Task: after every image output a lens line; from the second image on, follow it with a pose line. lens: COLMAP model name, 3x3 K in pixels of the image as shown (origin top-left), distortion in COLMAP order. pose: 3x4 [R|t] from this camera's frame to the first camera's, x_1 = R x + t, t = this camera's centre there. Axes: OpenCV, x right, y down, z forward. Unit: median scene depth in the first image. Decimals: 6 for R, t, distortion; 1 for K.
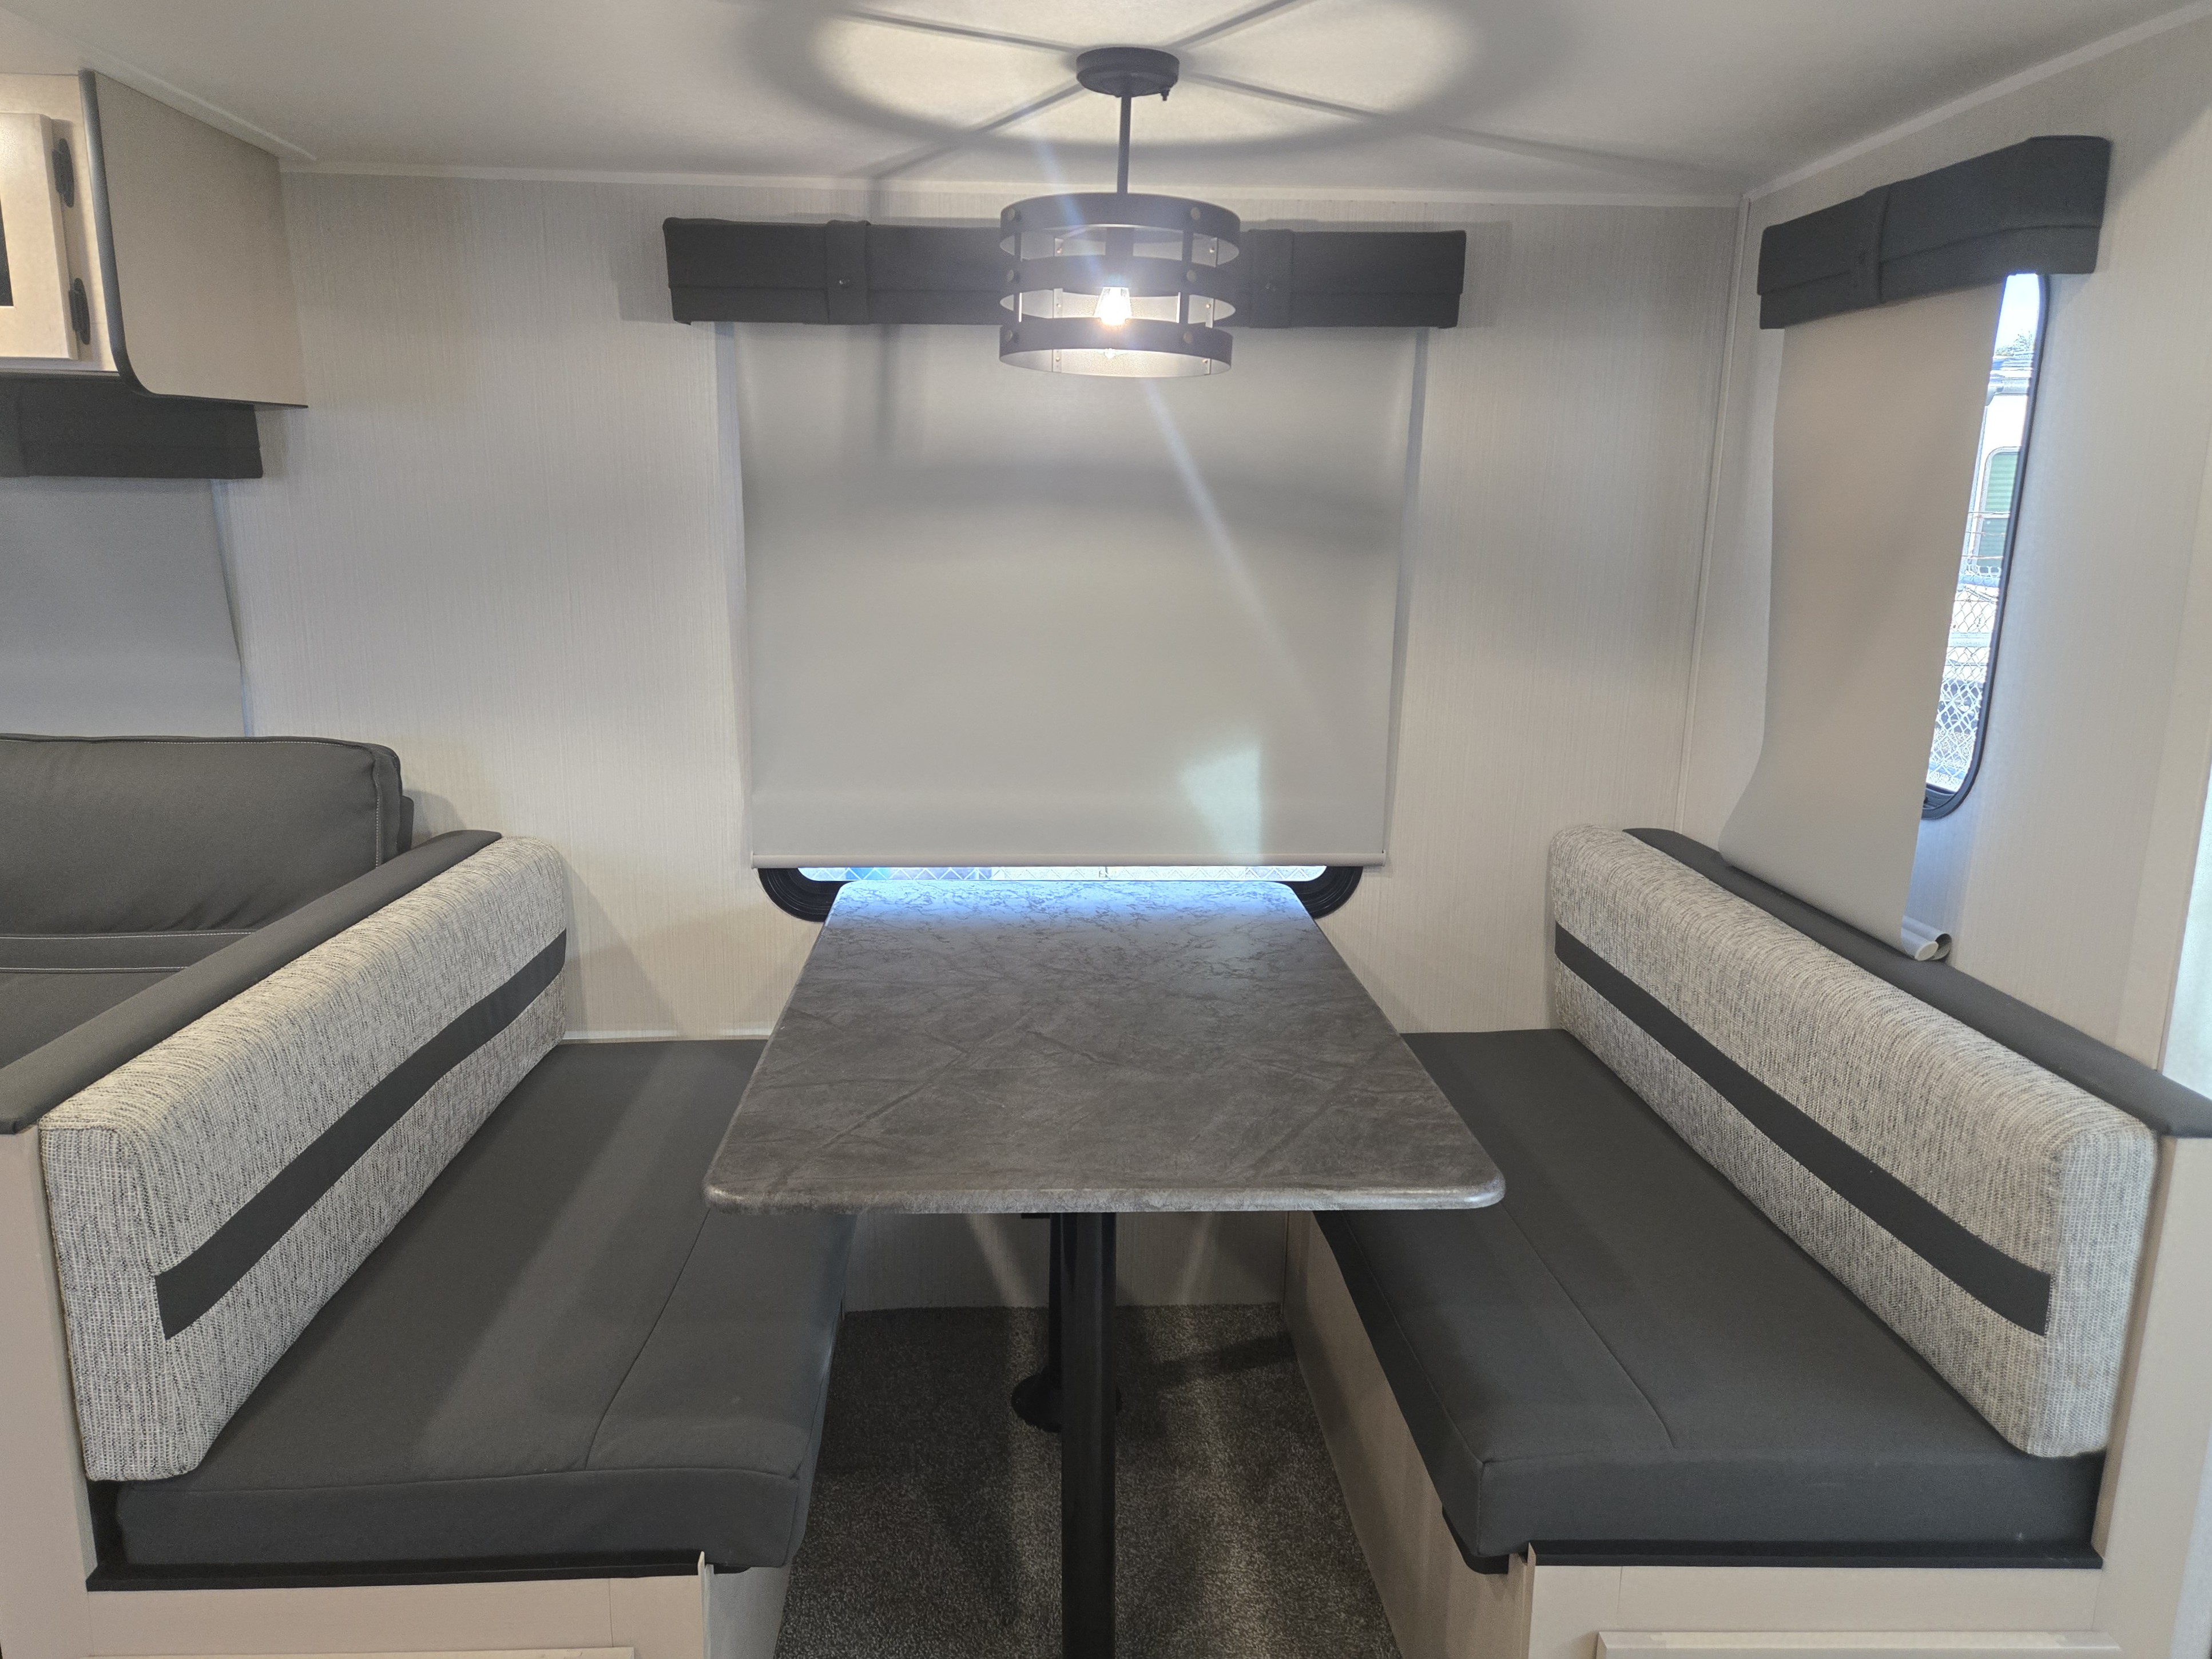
lens RADIAL K [[1491.4, 0, 1101.6], [0, 1491.4, 825.8], [0, 0, 1]] dist [0.056210, -0.027730]
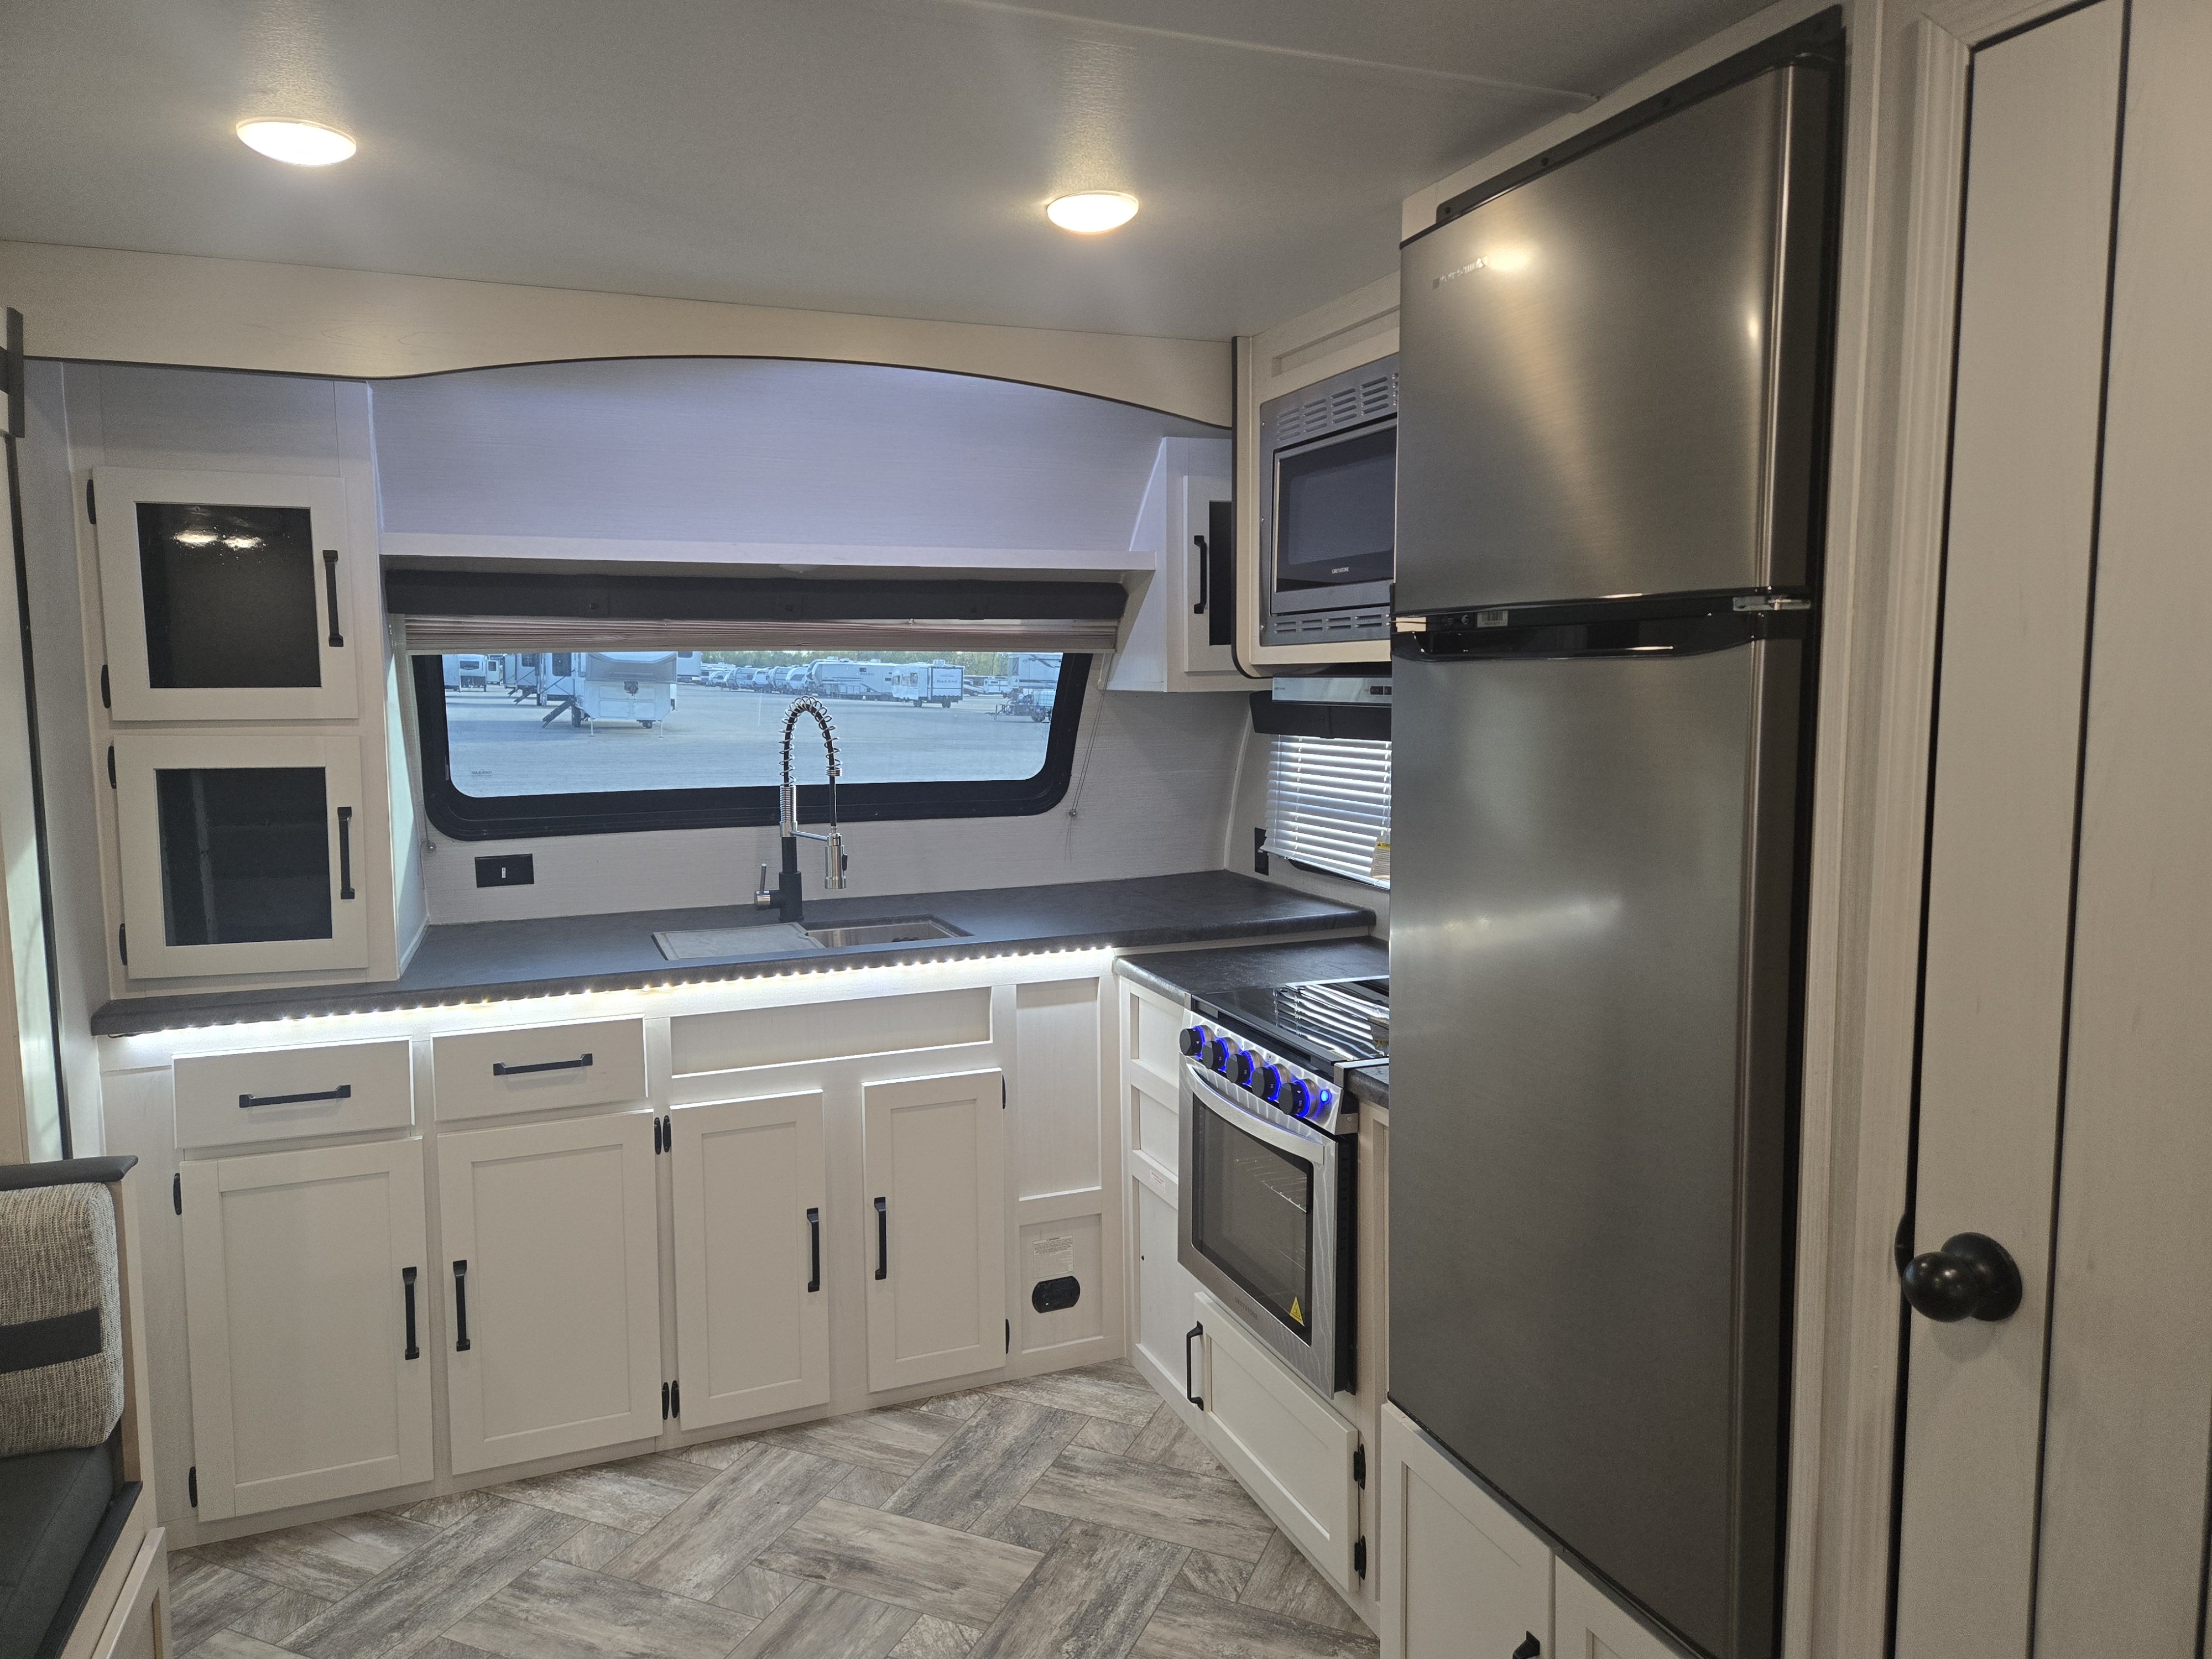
lens RADIAL K [[1491.4, 0, 1104.7], [0, 1491.4, 827.1], [0, 0, 1]] dist [0.056210, -0.027730]
pose [[-0.320109, -0.106480, 0.941378, -0.945755], [0.199650, 0.963766, 0.176903, -0.196306], [-0.926105, 0.244574, -0.287252, 0.414751]]
